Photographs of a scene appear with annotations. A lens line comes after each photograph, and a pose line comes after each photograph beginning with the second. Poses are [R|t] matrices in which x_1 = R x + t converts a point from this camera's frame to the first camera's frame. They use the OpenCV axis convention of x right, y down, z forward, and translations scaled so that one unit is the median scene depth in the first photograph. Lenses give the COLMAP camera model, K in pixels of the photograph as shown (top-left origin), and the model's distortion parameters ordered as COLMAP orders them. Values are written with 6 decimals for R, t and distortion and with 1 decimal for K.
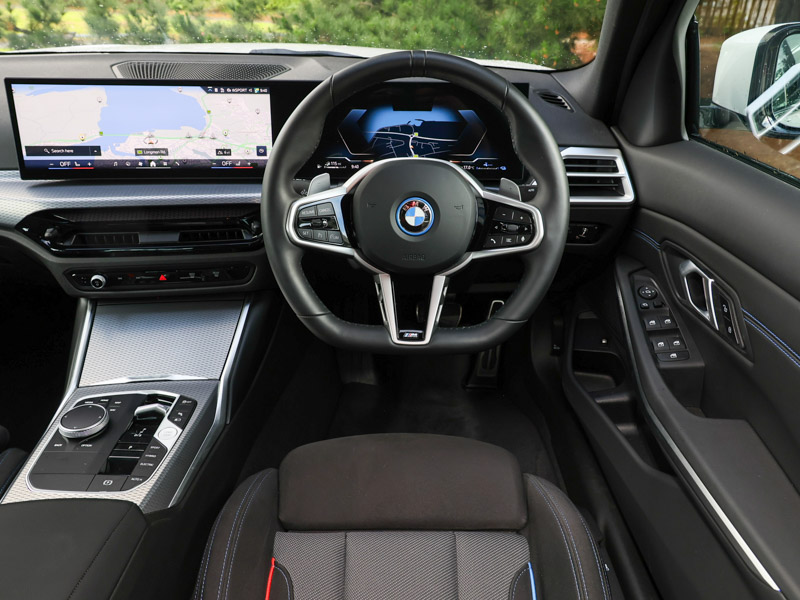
lens RADIAL K [[617.7, 0, 376.3], [0, 617.7, 299.3], [0, 0, 1]] dist [0.013204, -0.003555]
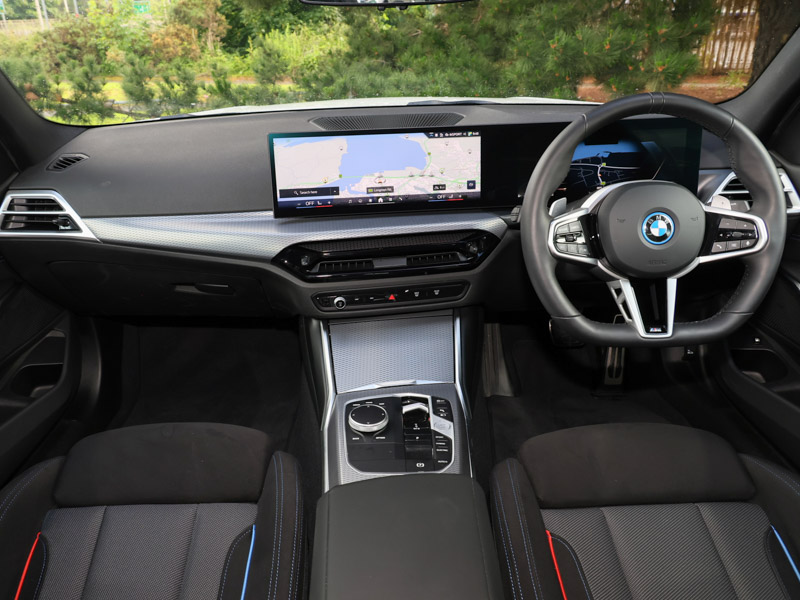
lens RADIAL K [[600.9, 0, 374.5], [0, 600.9, 297.9], [0, 0, 1]] dist [0.002634, -0.001036]
pose [[0.998941, -0.045954, -0.002341, -0.383688], [0.045679, 0.996520, -0.069722, 0.043469], [0.005537, 0.069541, 0.997564, -0.115260]]
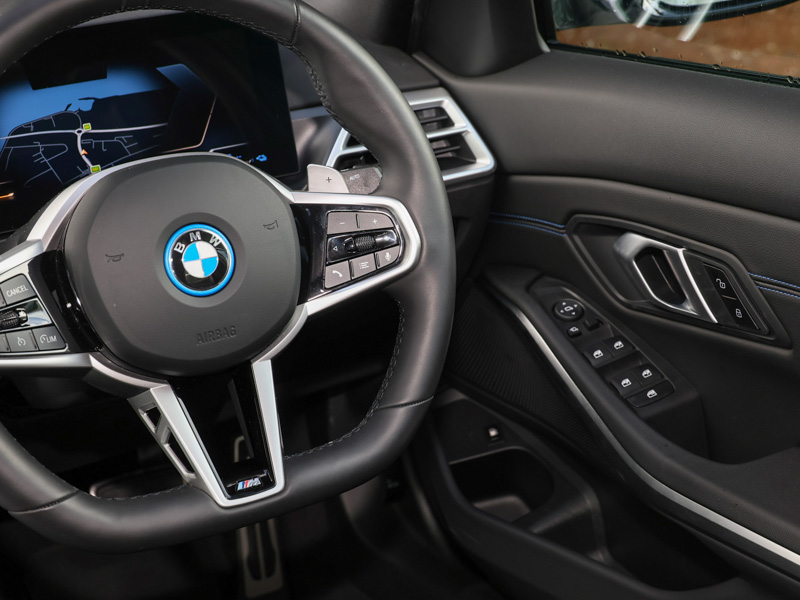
lens RADIAL K [[1380.6, 0, 400.0], [0, 1380.6, 300.0], [0, 0, 1]] dist [0.053193, 0.047818]
pose [[0.869014, -0.233574, 0.436186, -0.246162], [0.294269, 0.952687, -0.076117, 0.030445], [-0.397770, 0.194503, 0.896631, -0.092977]]
